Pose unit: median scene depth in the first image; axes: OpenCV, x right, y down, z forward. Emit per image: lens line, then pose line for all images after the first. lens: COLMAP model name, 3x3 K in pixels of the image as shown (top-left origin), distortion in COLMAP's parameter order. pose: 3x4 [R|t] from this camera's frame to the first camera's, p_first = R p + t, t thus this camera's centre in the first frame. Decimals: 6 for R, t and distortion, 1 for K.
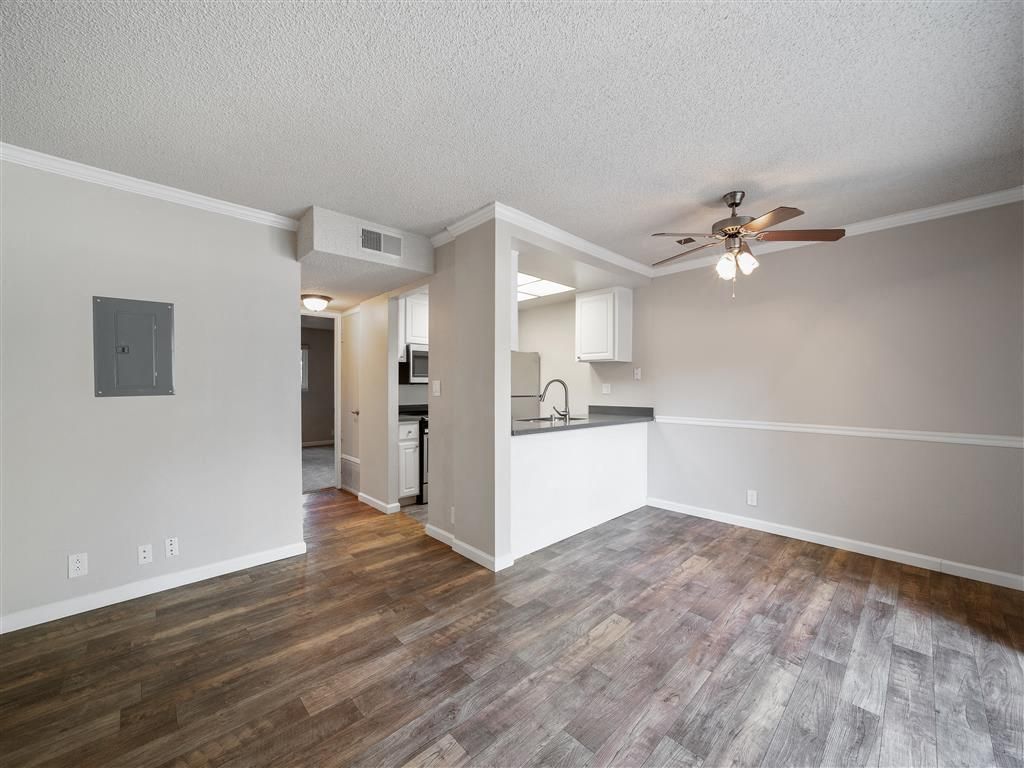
lens RADIAL K [[396.8, 0, 510.3], [0, 396.8, 411.7], [0, 0, 1]] dist [-0.013644, 0.000246]
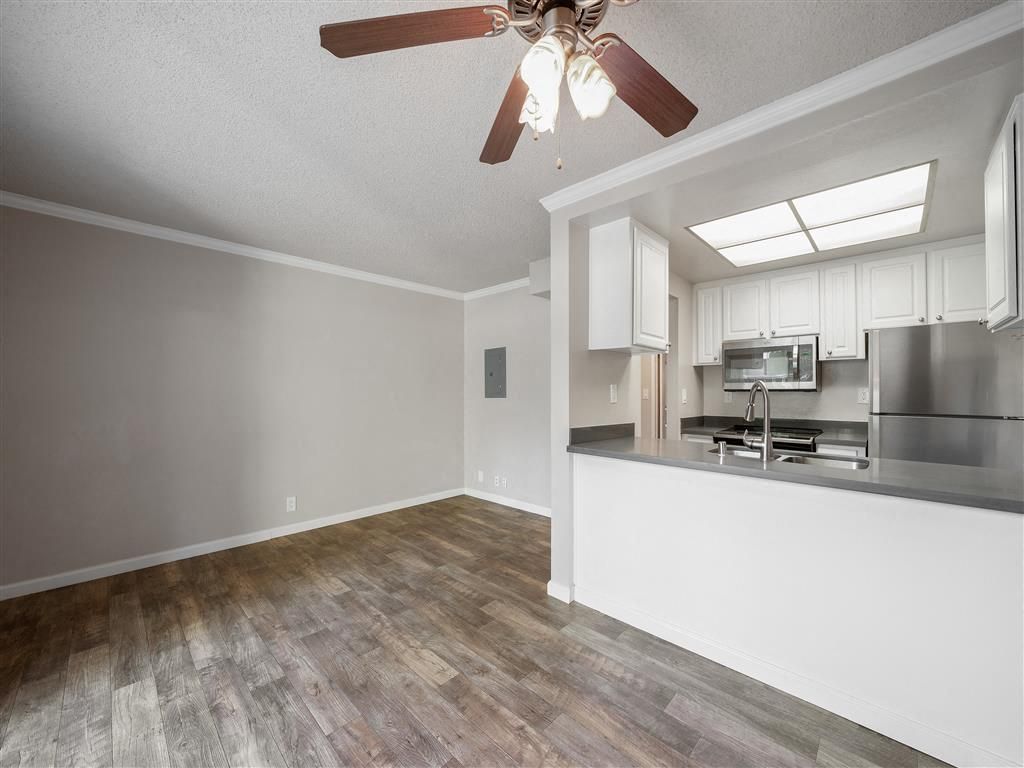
lens RADIAL K [[398.1, 0, 514.2], [0, 398.1, 387.7], [0, 0, 1]] dist [-0.013430, 0.000779]
pose [[0.046666, -0.013984, -0.998813, 1.230580], [-0.066053, 0.997670, -0.017054, -0.074519], [0.996724, 0.066770, 0.045634, 1.174602]]
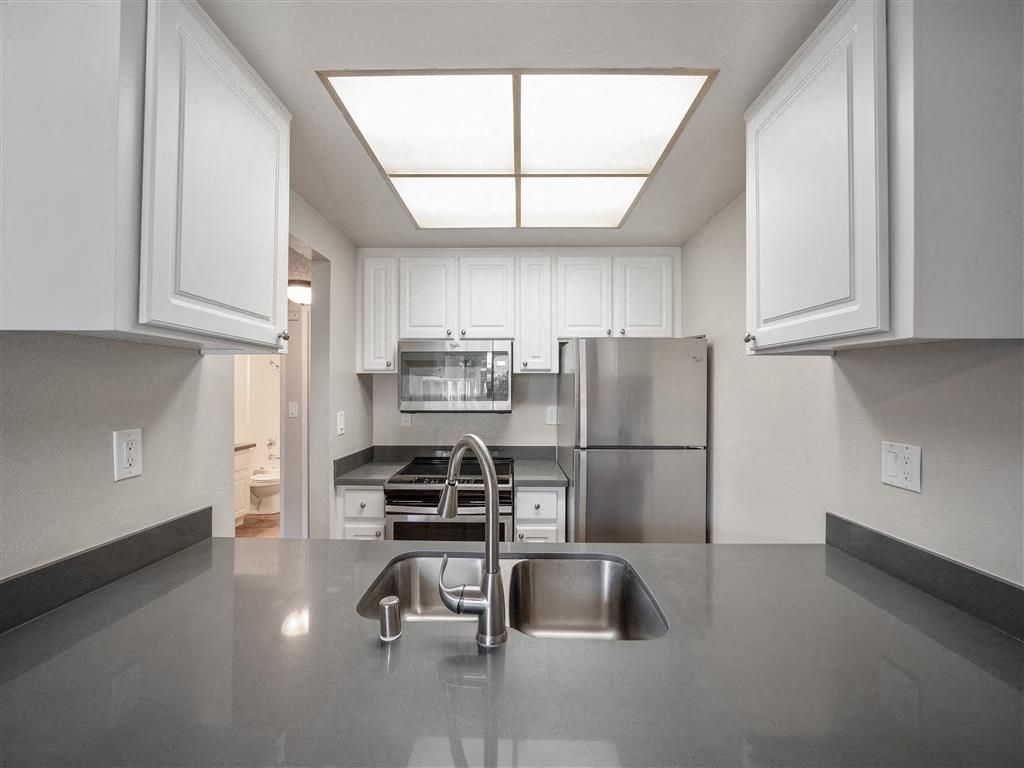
lens RADIAL K [[398.1, 0, 514.2], [0, 398.1, 387.7], [0, 0, 1]] dist [-0.013430, 0.000779]
pose [[0.721216, -0.003651, -0.692701, 0.551195], [-0.041985, 0.997917, -0.048972, -0.188082], [0.691437, 0.064402, 0.719560, 1.579537]]
